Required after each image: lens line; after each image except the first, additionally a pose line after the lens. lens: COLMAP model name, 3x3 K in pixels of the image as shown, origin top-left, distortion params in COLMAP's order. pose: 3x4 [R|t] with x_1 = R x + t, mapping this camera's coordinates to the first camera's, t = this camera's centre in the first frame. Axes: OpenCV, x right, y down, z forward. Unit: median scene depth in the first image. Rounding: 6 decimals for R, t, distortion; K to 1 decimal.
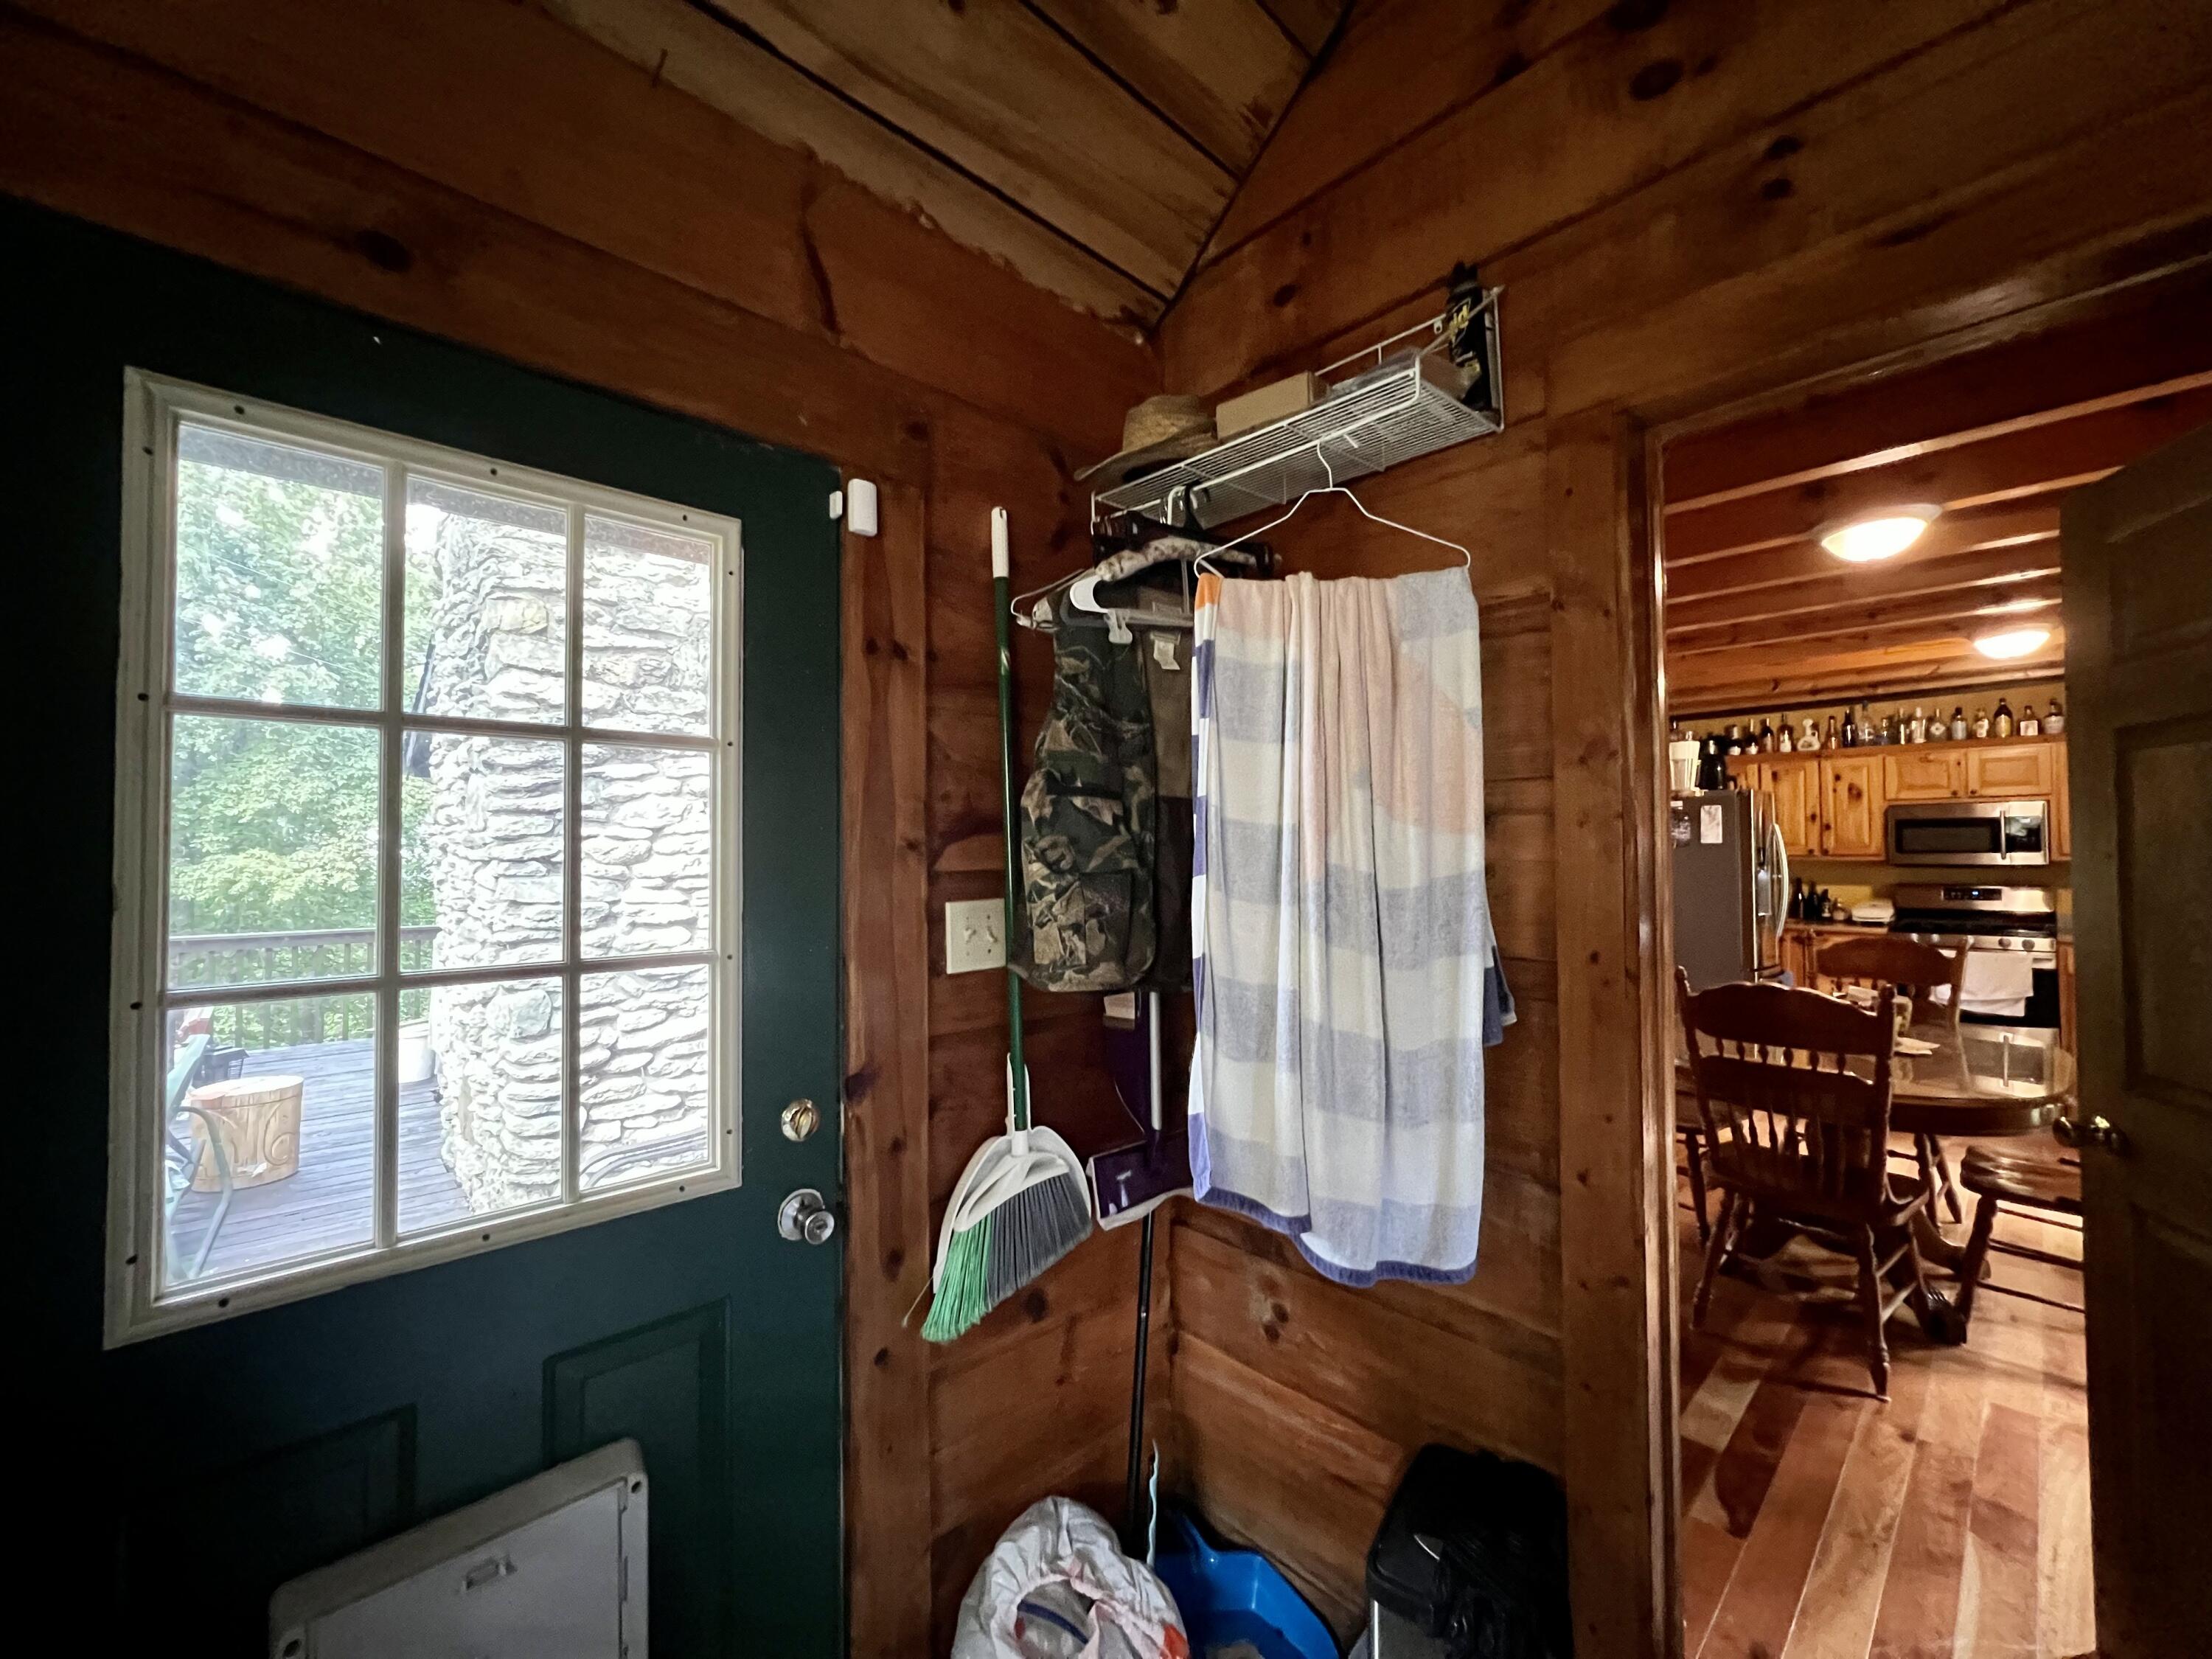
lens RADIAL K [[884.2, 0, 1106.0], [0, 884.2, 829.5], [0, 0, 1]] dist [0.002299, -0.000006]
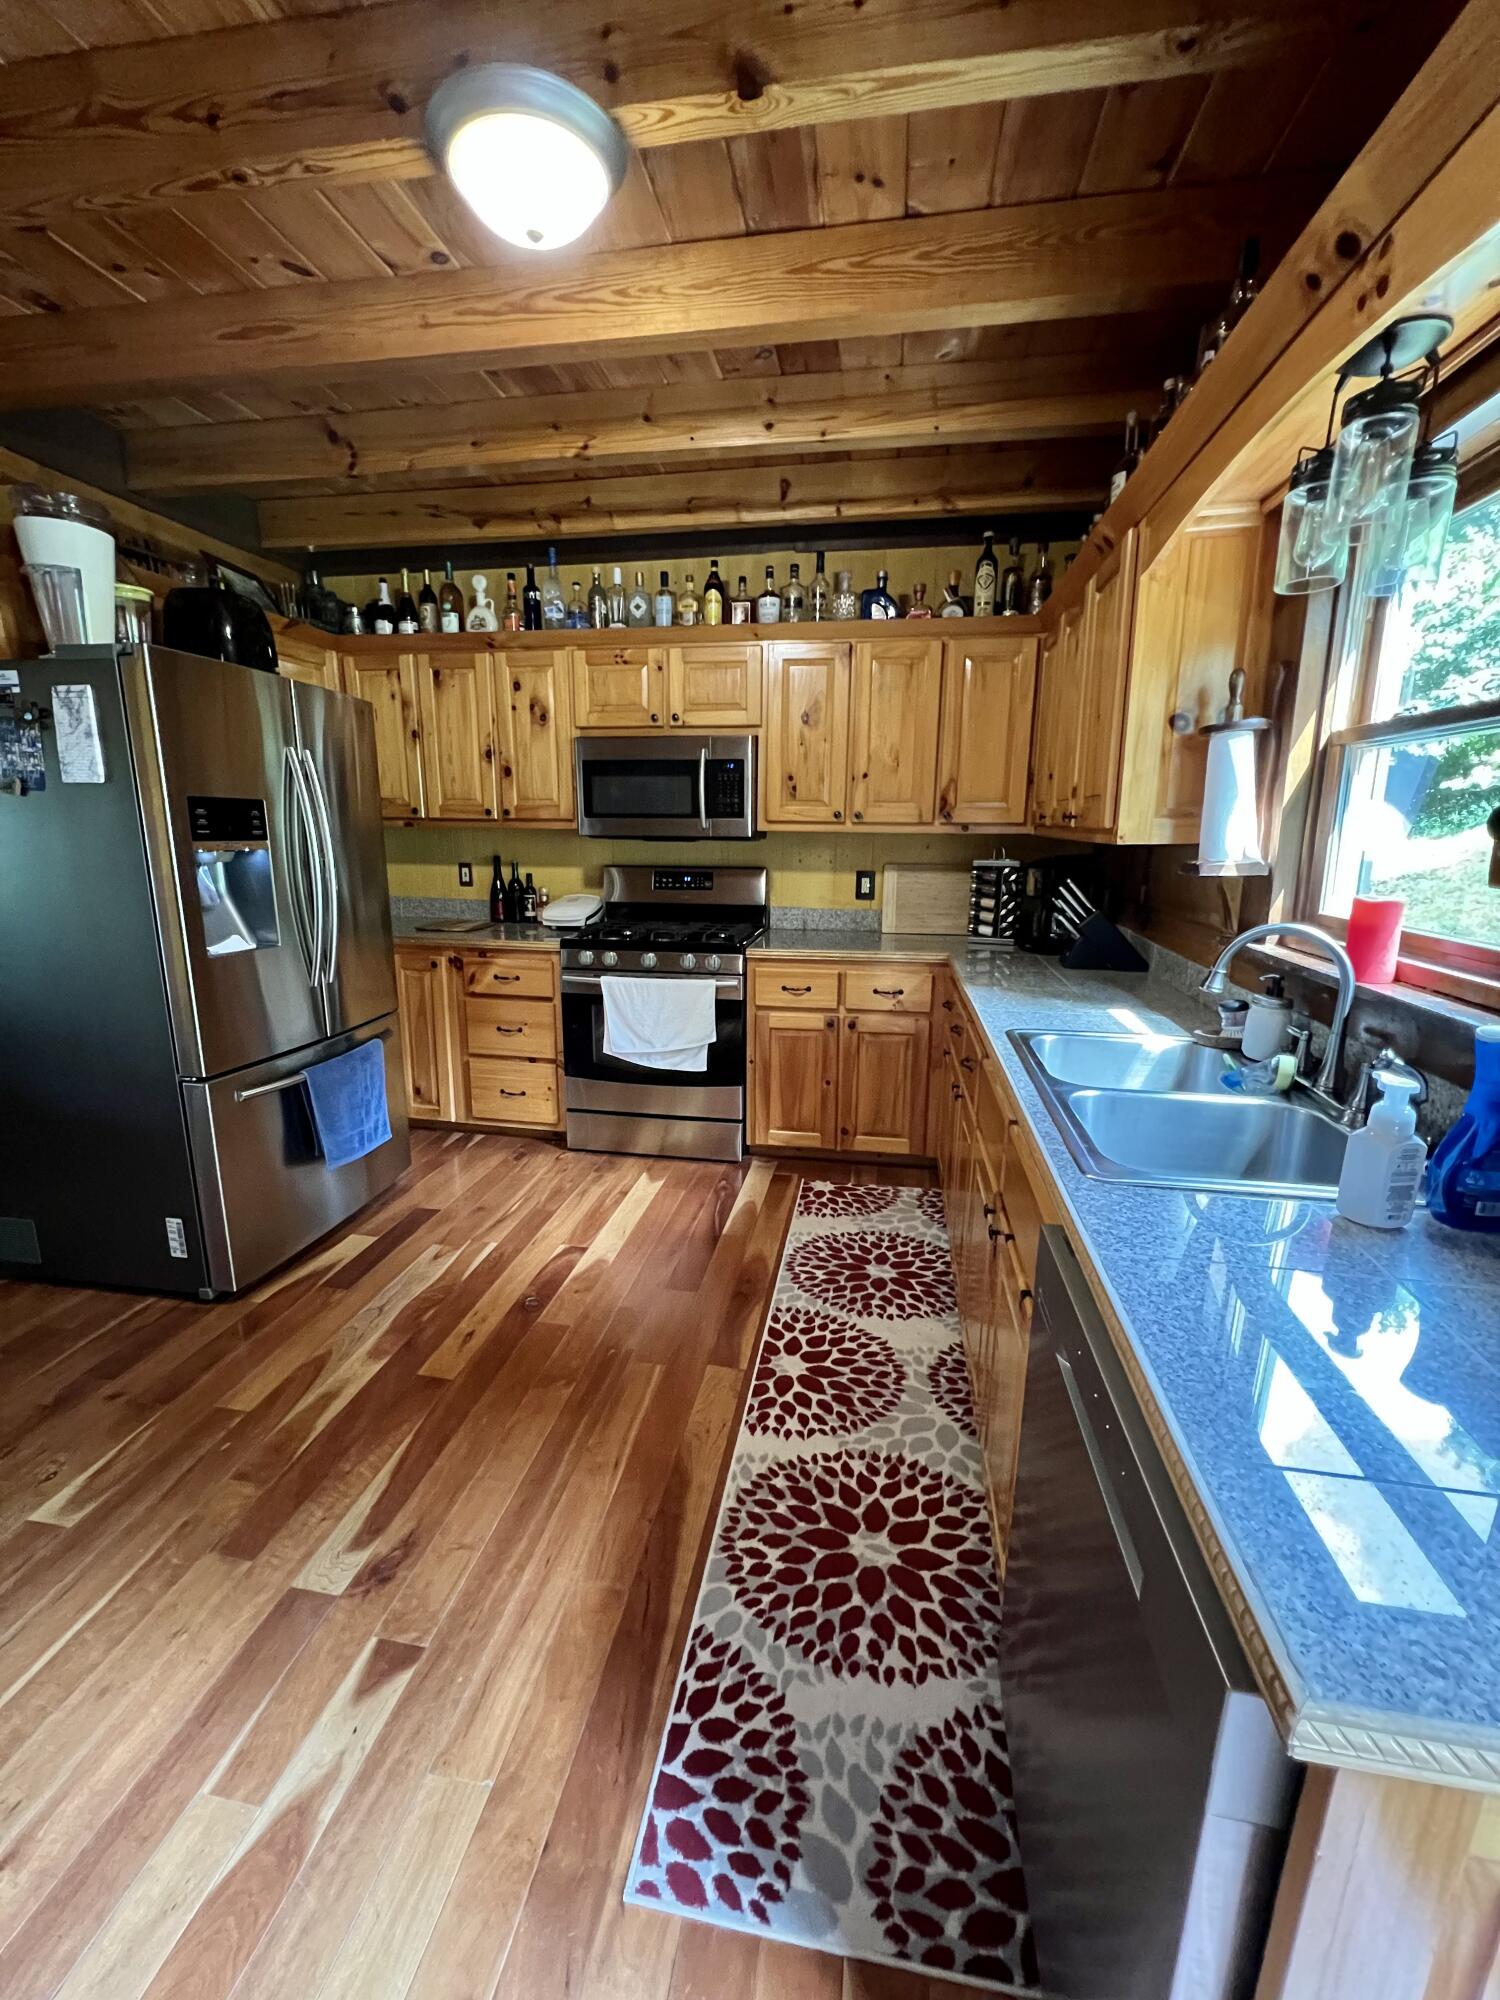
lens RADIAL K [[839.5, 0, 750.0], [0, 839.5, 1000.0], [0, 0, 1]] dist [-0.000170, -0.000038]
pose [[0.795803, -0.118868, 0.593774, 0.584027], [-0.024778, 0.973332, 0.228060, 0.014417], [-0.605048, -0.196204, 0.771635, 0.426597]]
